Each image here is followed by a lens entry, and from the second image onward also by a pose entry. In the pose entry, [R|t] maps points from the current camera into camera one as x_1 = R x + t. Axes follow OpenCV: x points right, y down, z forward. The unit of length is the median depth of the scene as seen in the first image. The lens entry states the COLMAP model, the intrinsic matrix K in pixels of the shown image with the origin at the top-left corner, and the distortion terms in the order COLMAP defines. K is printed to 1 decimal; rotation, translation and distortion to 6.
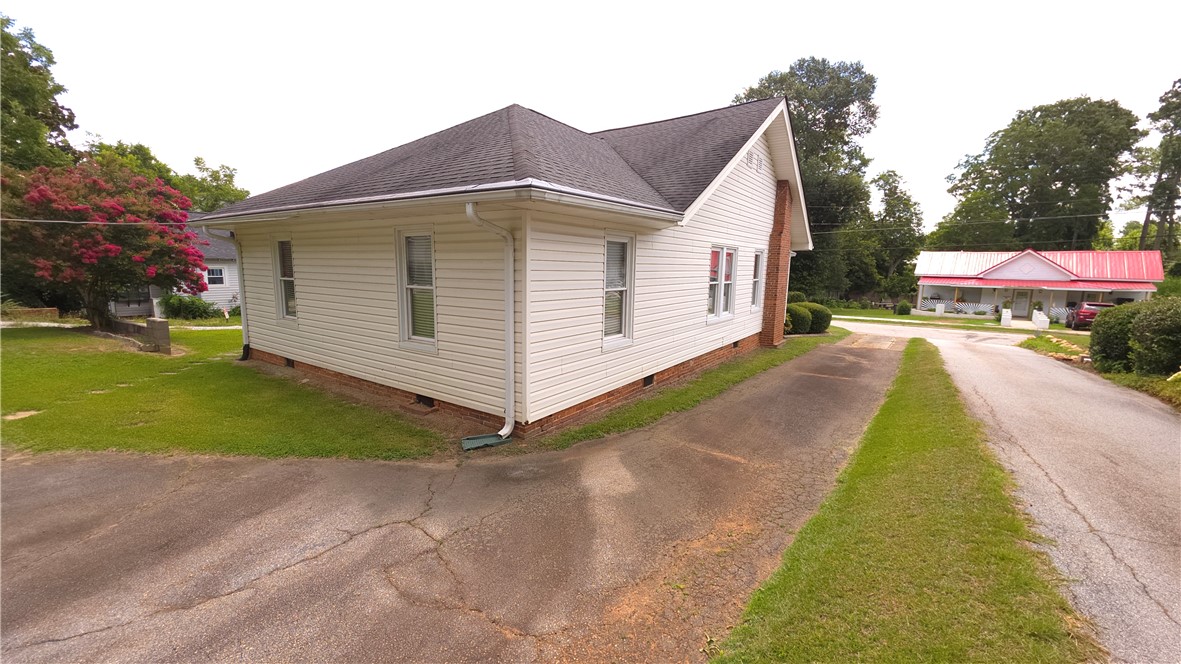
lens RADIAL K [[464.1, 0, 583.1], [0, 464.1, 332.6], [0, 0, 1]] dist [0.008775, -0.000163]
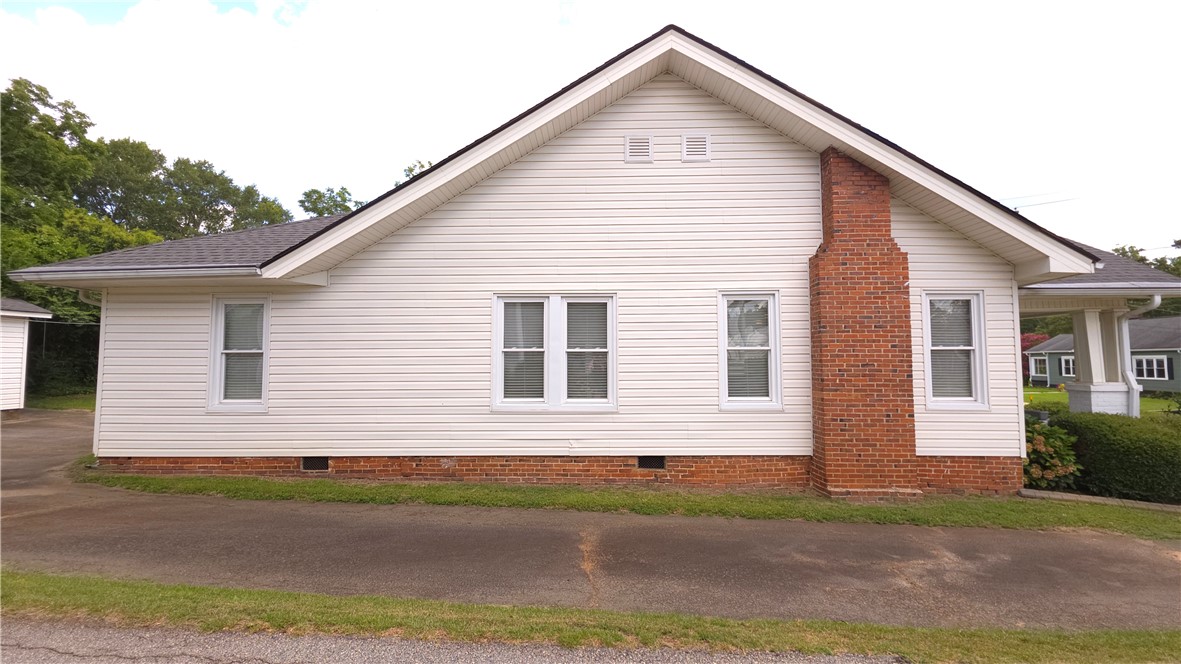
lens RADIAL K [[464.1, 0, 583.1], [0, 464.1, 332.6], [0, 0, 1]] dist [0.008775, -0.000163]
pose [[0.563069, -0.063424, -0.823972, 1.077012], [-0.108162, 0.982818, -0.149565, -0.051601], [0.819301, 0.173338, 0.546534, 0.869410]]
